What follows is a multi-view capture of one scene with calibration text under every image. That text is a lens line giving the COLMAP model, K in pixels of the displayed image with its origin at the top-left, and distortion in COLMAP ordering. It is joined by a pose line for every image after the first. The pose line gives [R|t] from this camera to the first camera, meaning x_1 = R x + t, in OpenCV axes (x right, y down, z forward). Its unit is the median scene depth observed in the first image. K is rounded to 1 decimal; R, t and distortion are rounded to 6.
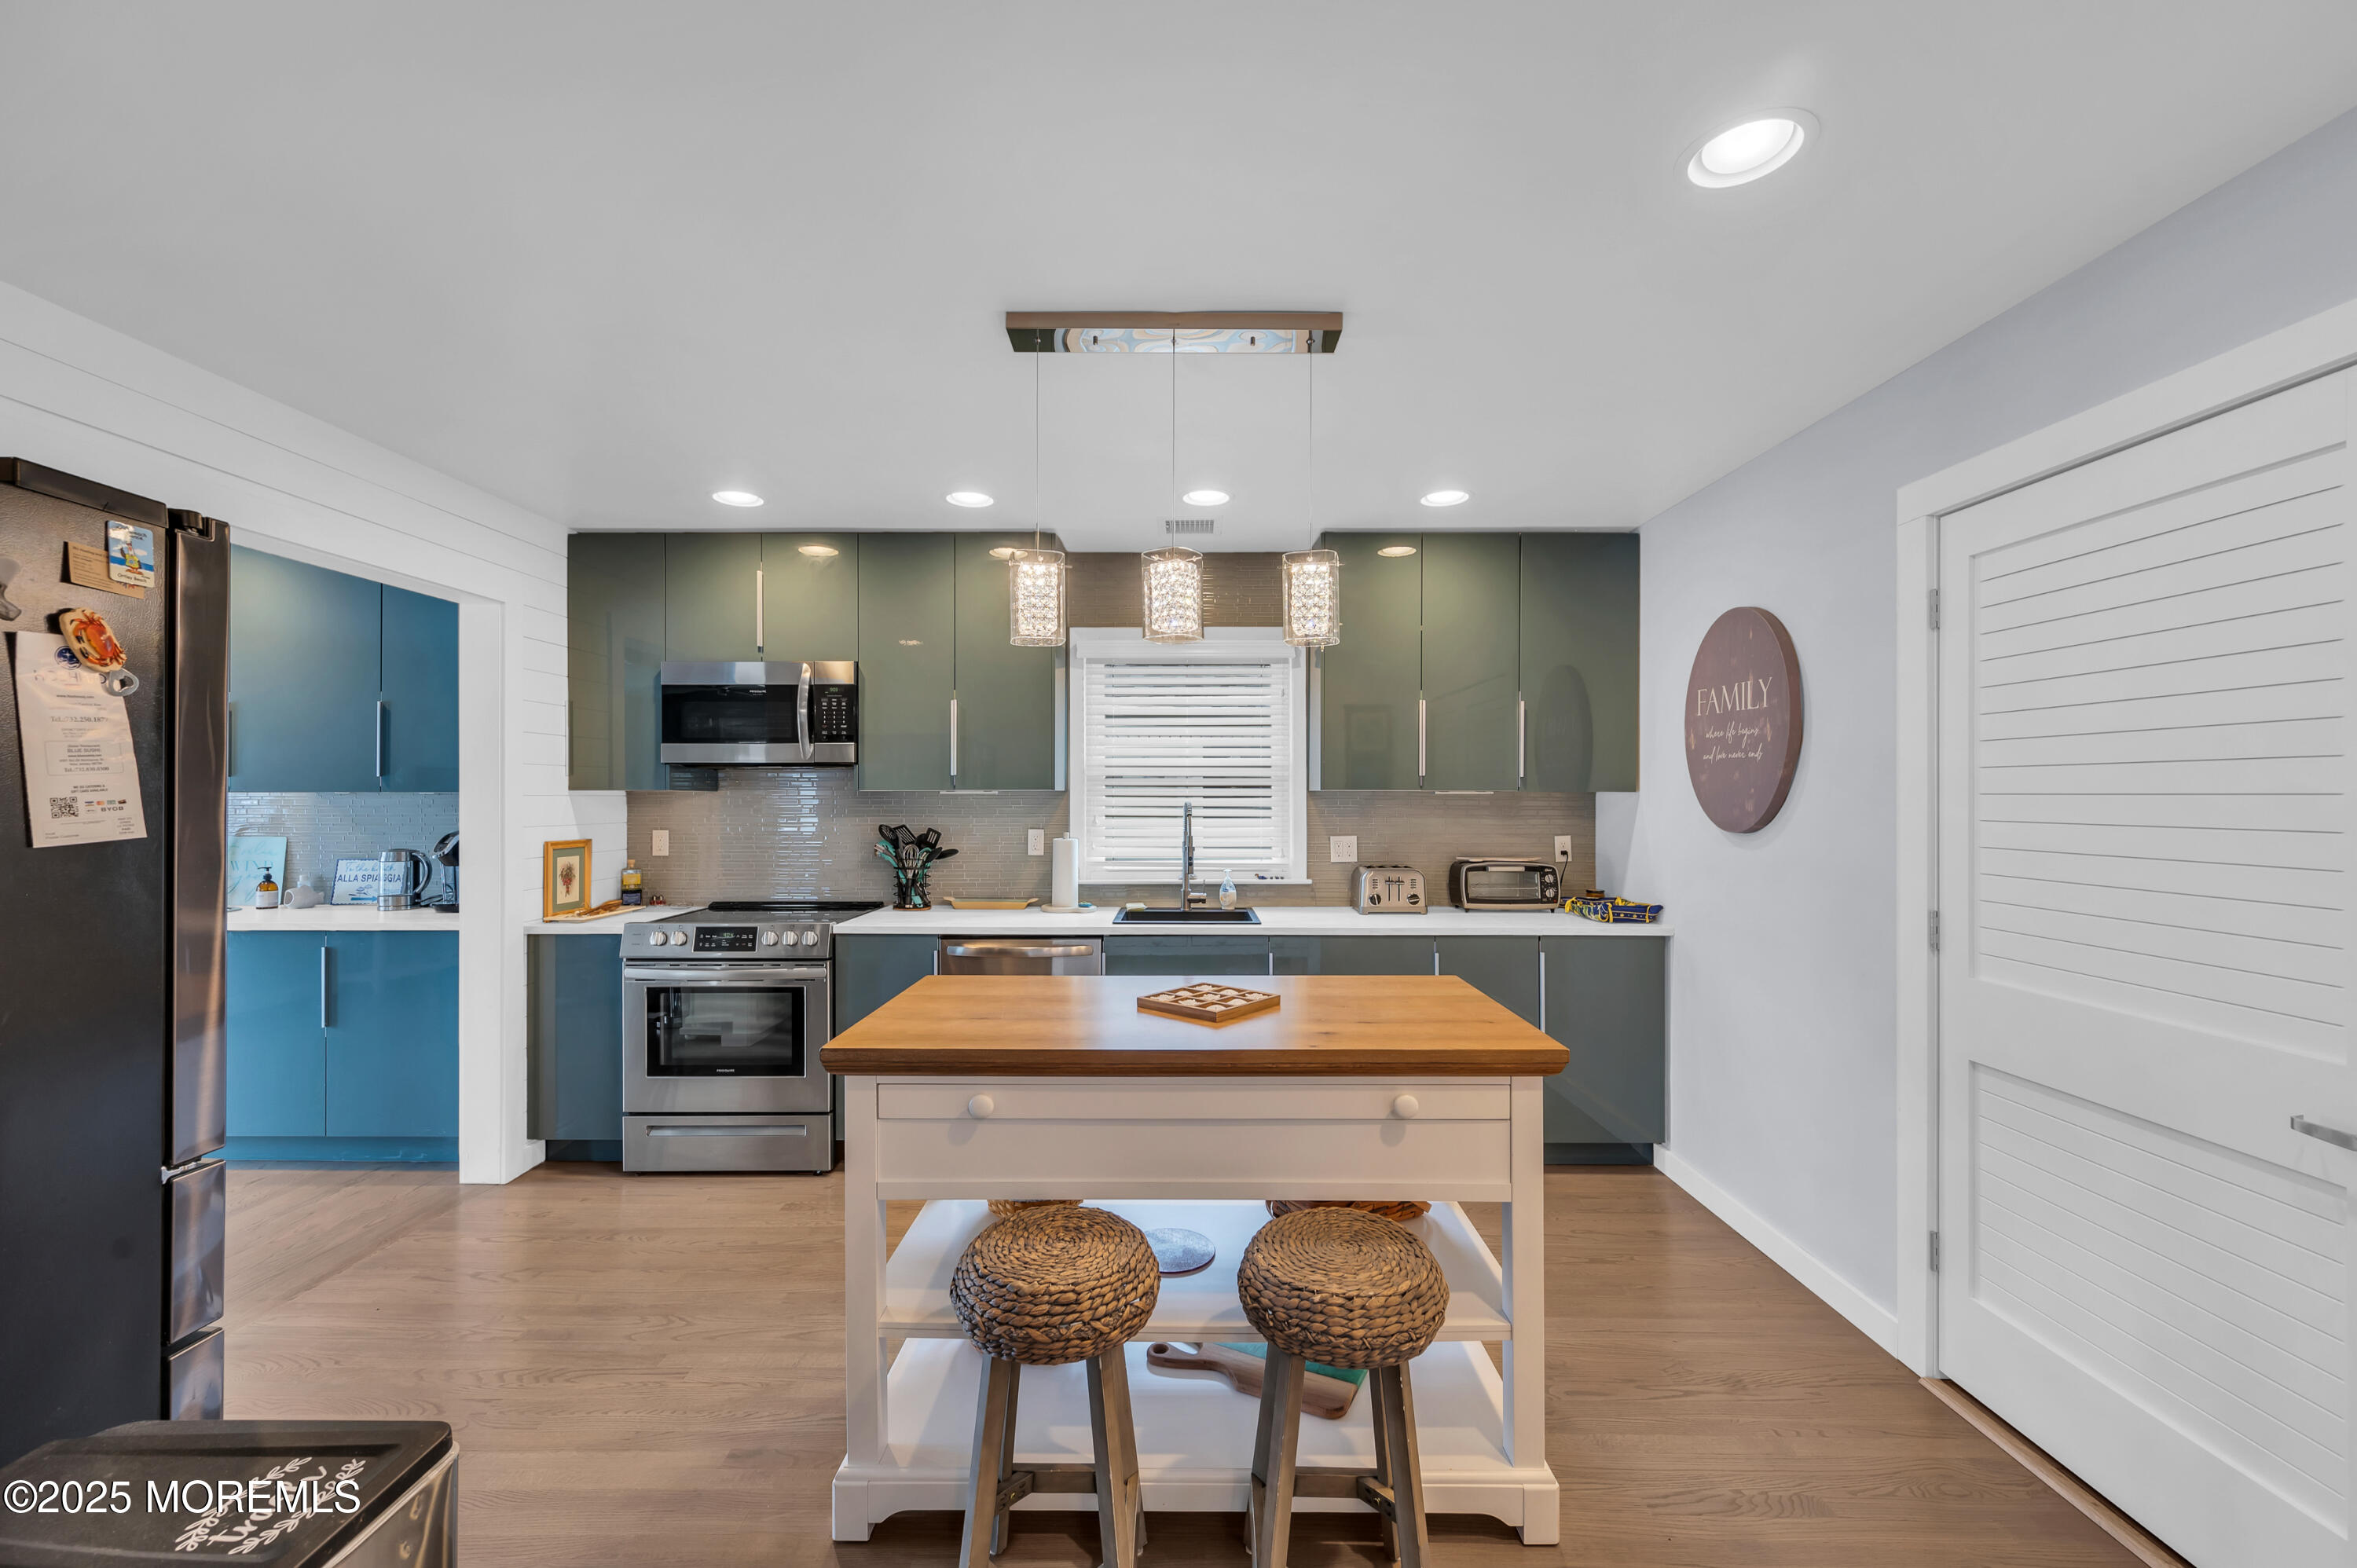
lens RADIAL K [[934.6, 0, 1184.1], [0, 934.6, 803.5], [0, 0, 1]] dist [-0.002449, 0.000026]
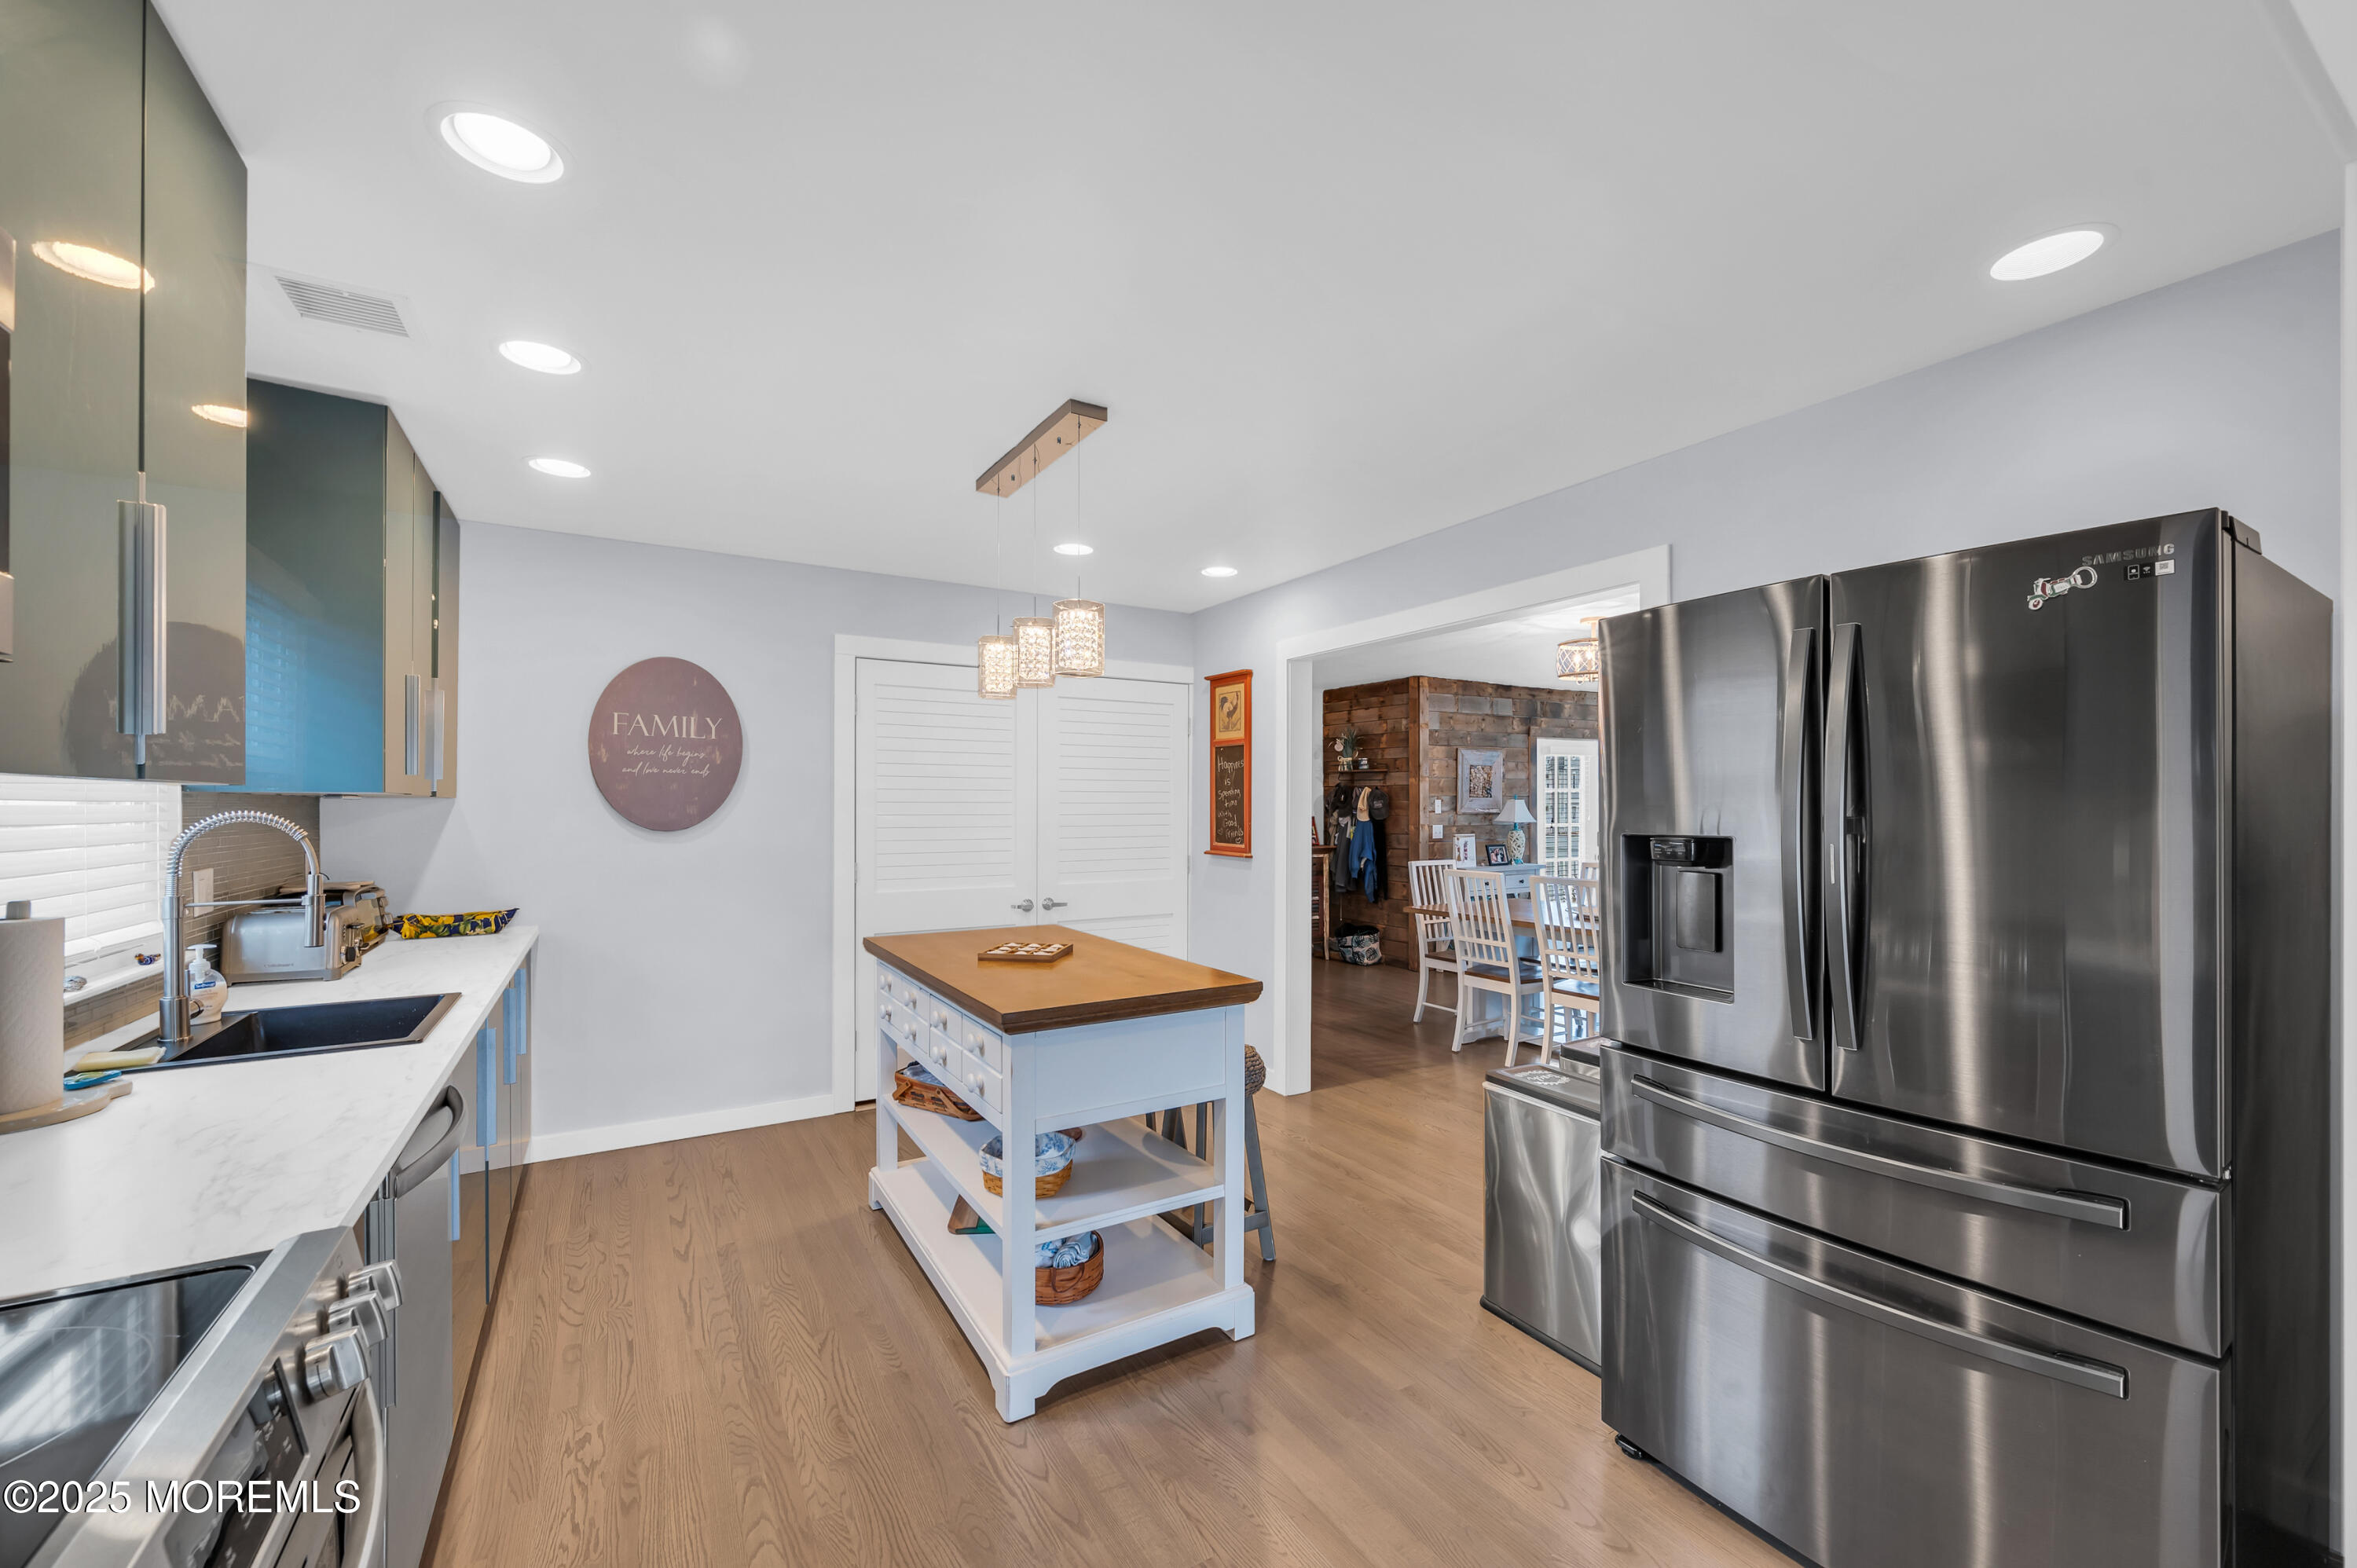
lens RADIAL K [[934.6, 0, 1184.1], [0, 934.6, 803.5], [0, 0, 1]] dist [-0.002449, 0.000026]
pose [[-0.521023, 0.001803, 0.853541, -0.692085], [0.005065, 0.999987, 0.000980, -0.003099], [-0.853528, 0.004833, -0.521025, 0.831163]]
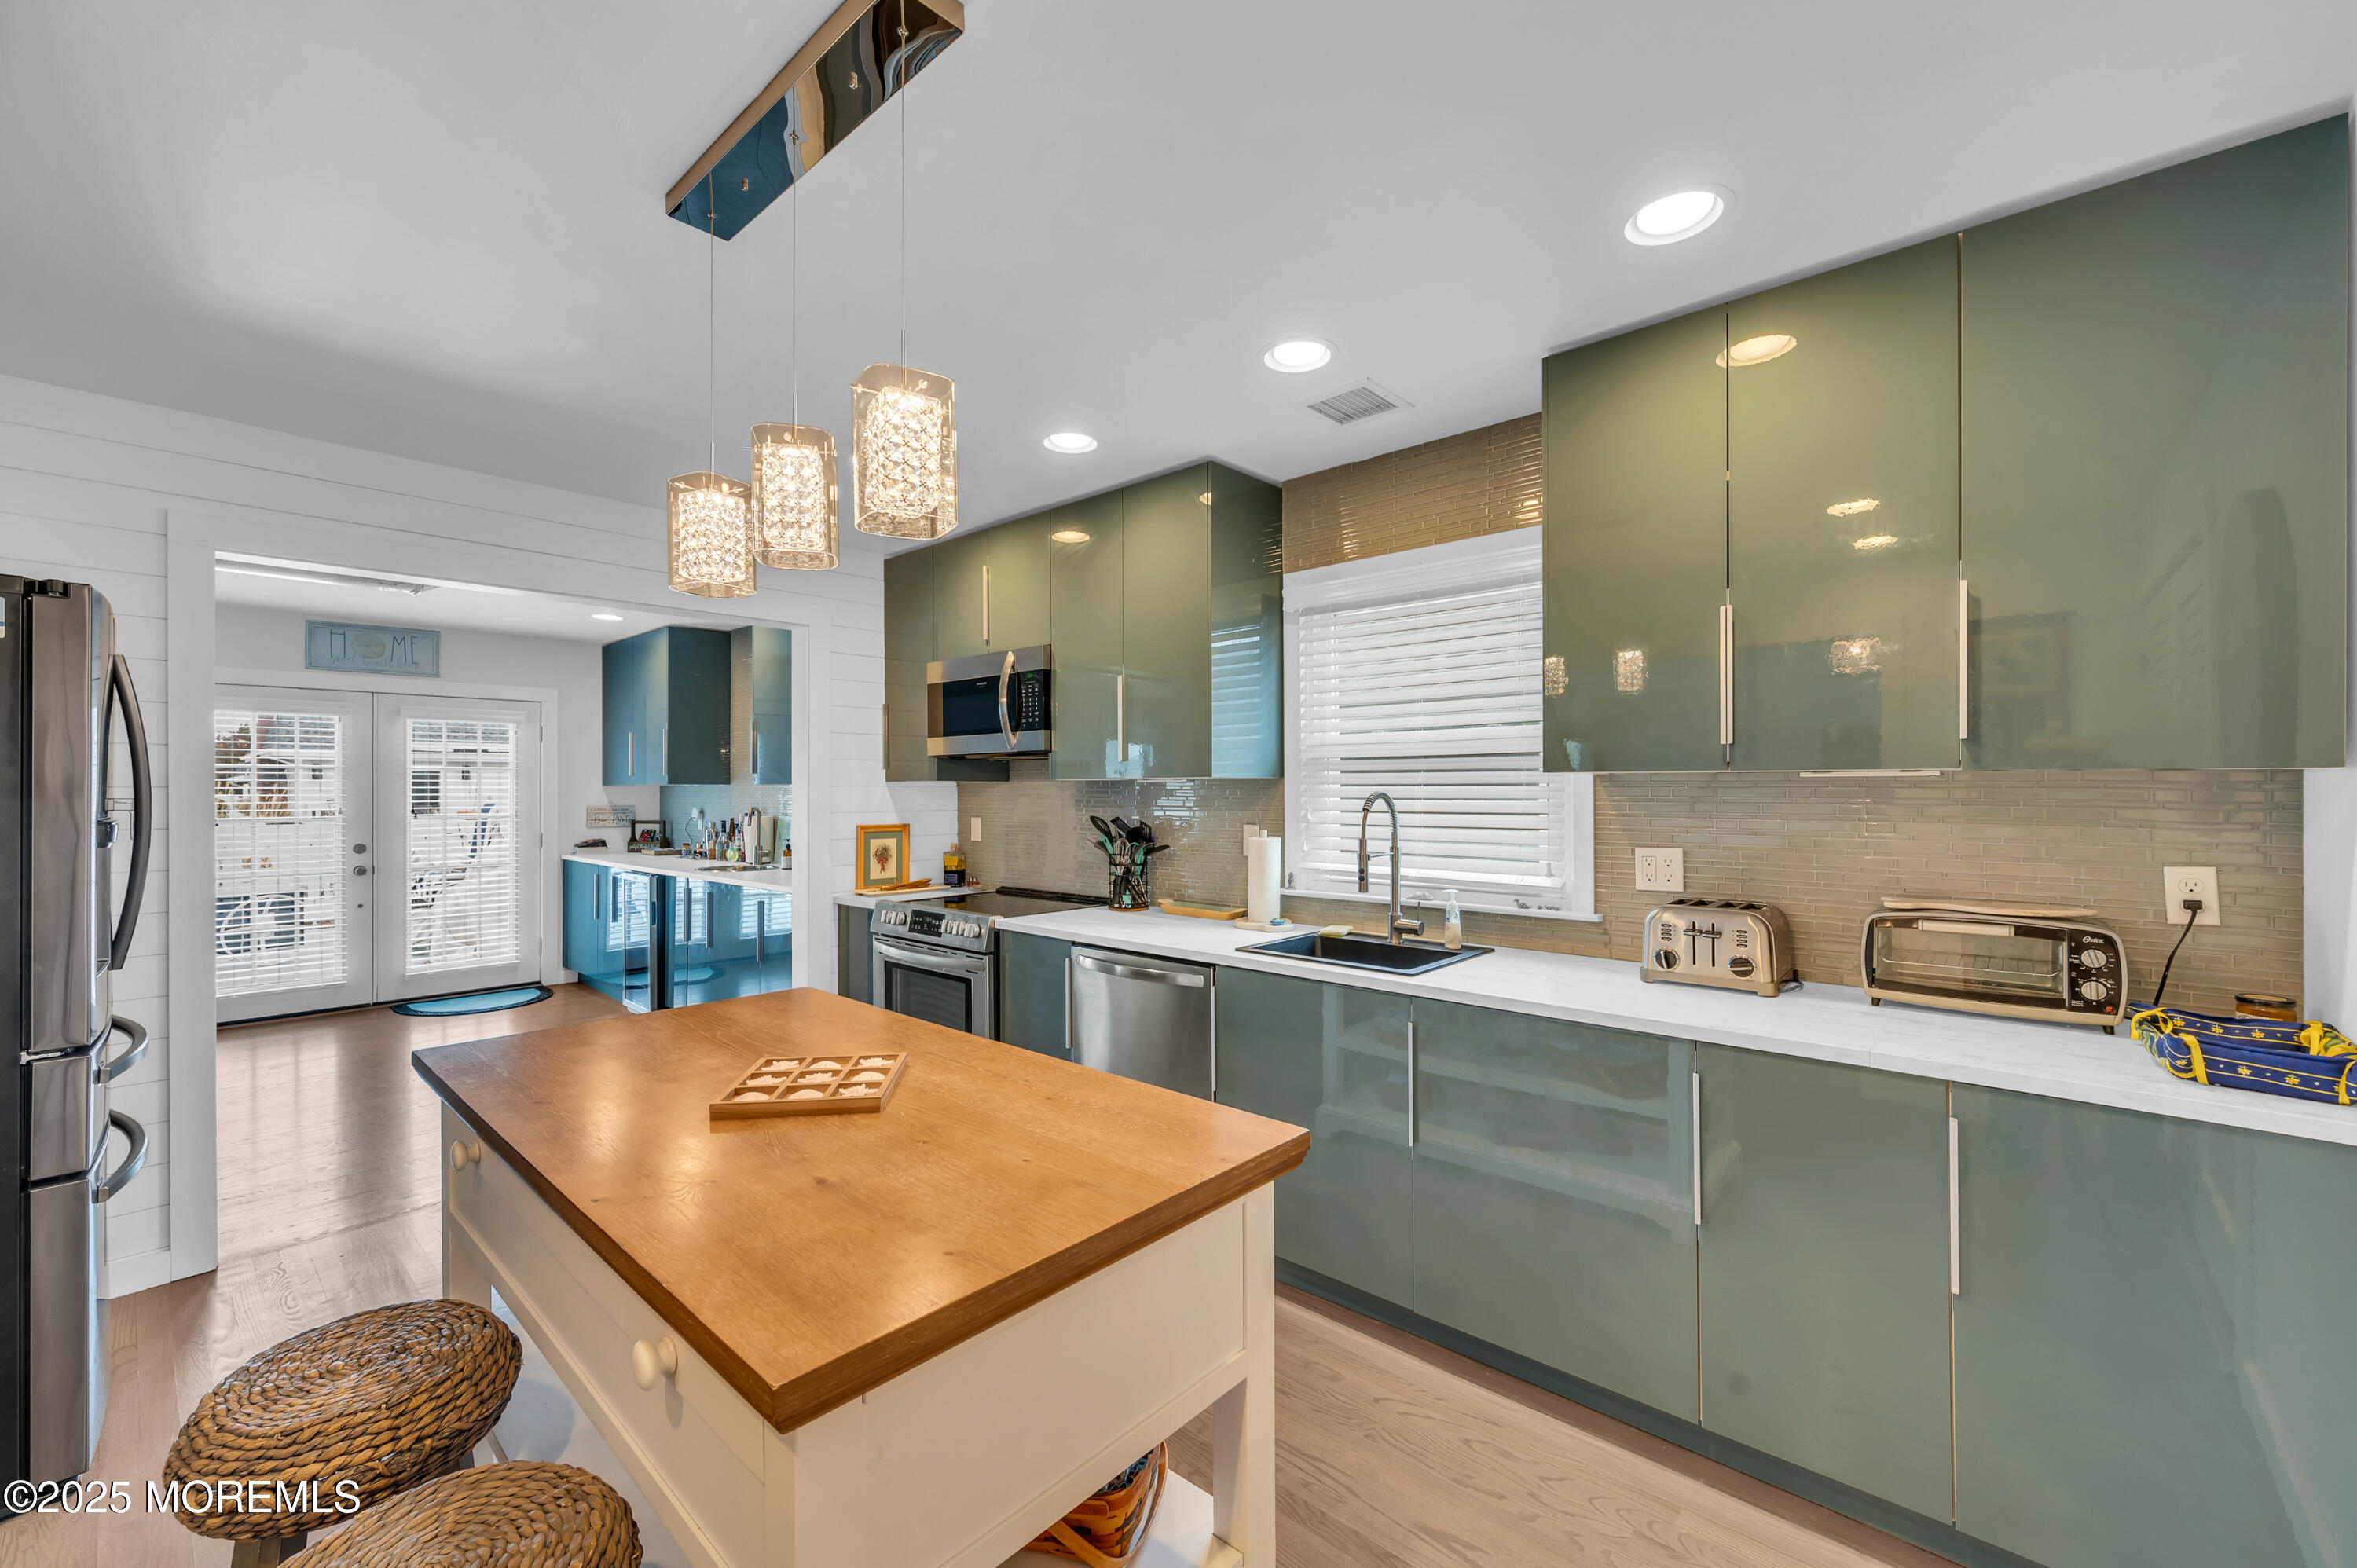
lens RADIAL K [[924.0, 0, 1176.1], [0, 924.0, 792.3], [0, 0, 1]] dist [-0.002789, -0.000072]
pose [[0.743859, -0.000385, -0.668336, 0.361636], [-0.001153, 0.999998, -0.001859, 0.000553], [0.668335, 0.002153, 0.743857, 0.369450]]
